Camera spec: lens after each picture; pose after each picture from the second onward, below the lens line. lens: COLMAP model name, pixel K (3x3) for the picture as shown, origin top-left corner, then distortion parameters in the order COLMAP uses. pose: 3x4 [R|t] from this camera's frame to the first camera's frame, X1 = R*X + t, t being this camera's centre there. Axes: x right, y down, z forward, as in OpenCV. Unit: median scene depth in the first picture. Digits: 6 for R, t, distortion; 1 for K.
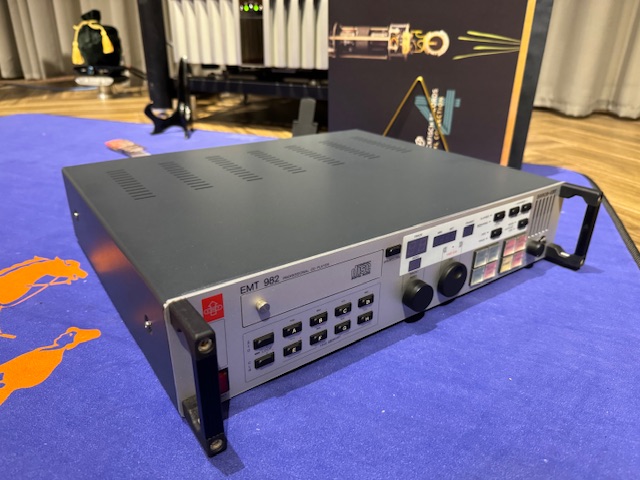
lens RADIAL K [[453.8, 0, 320.0], [0, 453.8, 240.0], [0, 0, 1]] dist [0.008582, -0.000607]
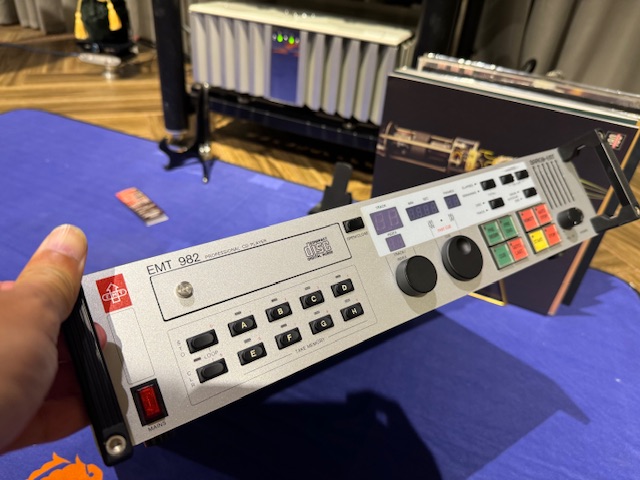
lens RADIAL K [[453.8, 0, 320.0], [0, 453.8, 240.0], [0, 0, 1]] dist [0.008582, -0.000607]
pose [[0.996906, 0.078407, 0.005605, -0.058464], [-0.078232, 0.982673, 0.168028, -0.271802], [0.007667, -0.167946, 0.985766, 0.086705]]
